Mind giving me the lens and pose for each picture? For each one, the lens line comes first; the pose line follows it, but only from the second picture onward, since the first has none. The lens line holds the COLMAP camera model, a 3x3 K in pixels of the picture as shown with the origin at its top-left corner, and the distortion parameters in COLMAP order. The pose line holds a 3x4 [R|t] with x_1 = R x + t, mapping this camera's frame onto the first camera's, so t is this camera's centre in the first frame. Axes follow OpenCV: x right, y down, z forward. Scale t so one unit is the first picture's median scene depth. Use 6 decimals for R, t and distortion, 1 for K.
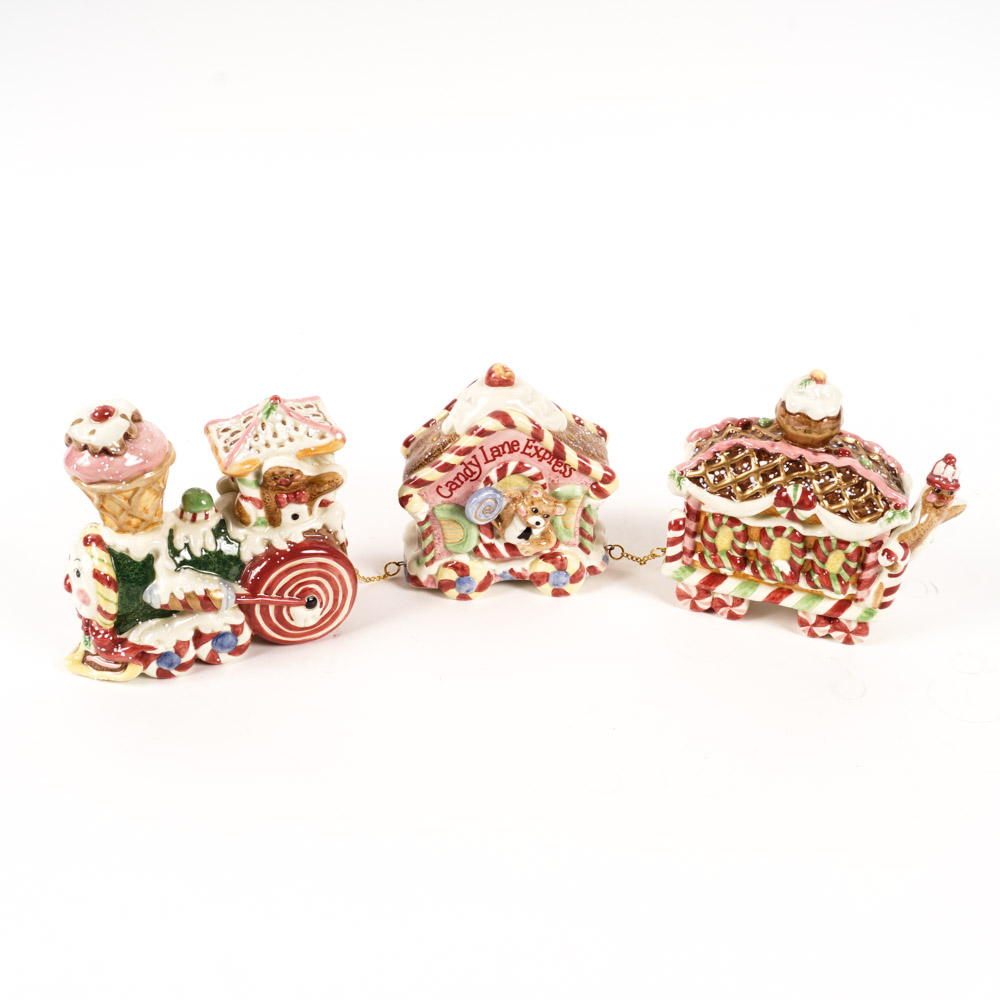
lens RADIAL K [[1182.2, 0, 497.2], [0, 1182.2, 506.0], [0, 0, 1]] dist [-0.081201, 0.000000]
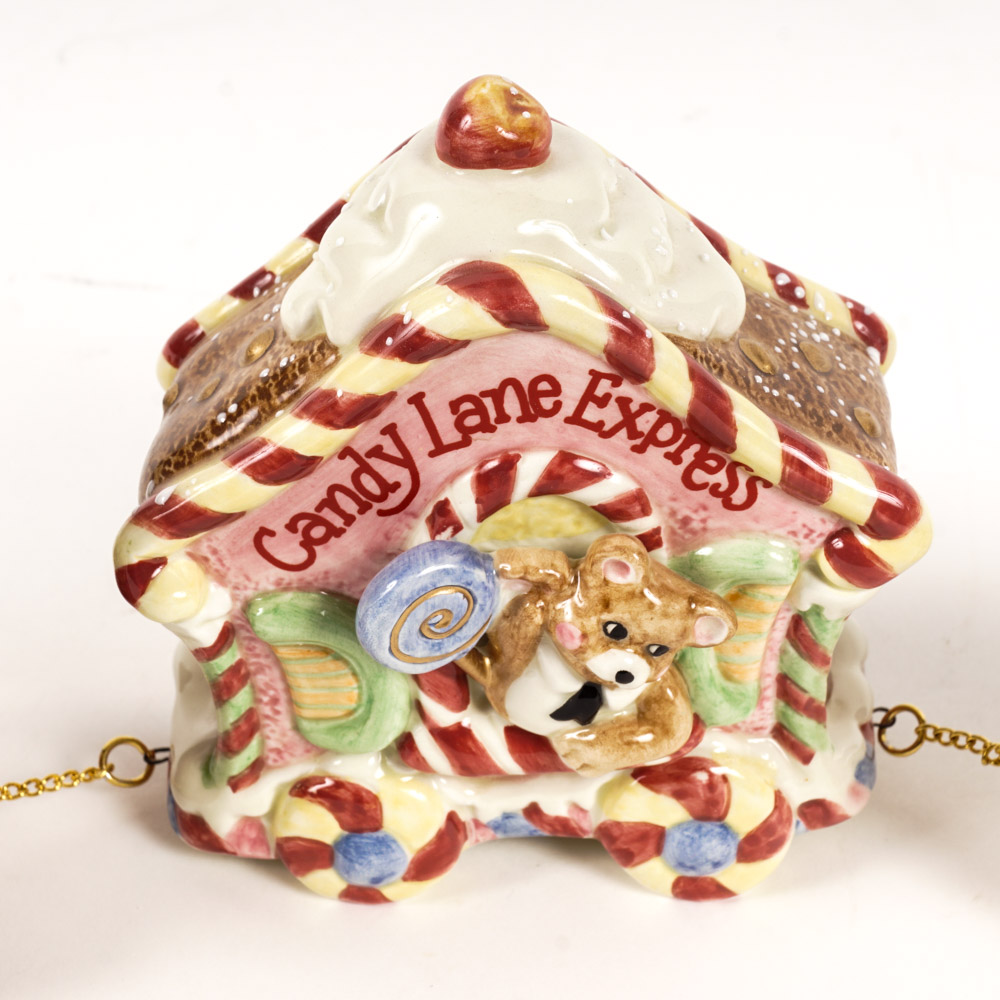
lens RADIAL K [[2249.8, 0, 507.7], [0, 2249.8, 499.3], [0, 0, 1]] dist [-0.053716, 0.000000]
pose [[0.998488, 0.028255, -0.047157, 0.031428], [-0.024013, 0.995811, 0.088226, -0.072047], [0.049453, -0.086961, 0.994984, 0.499832]]
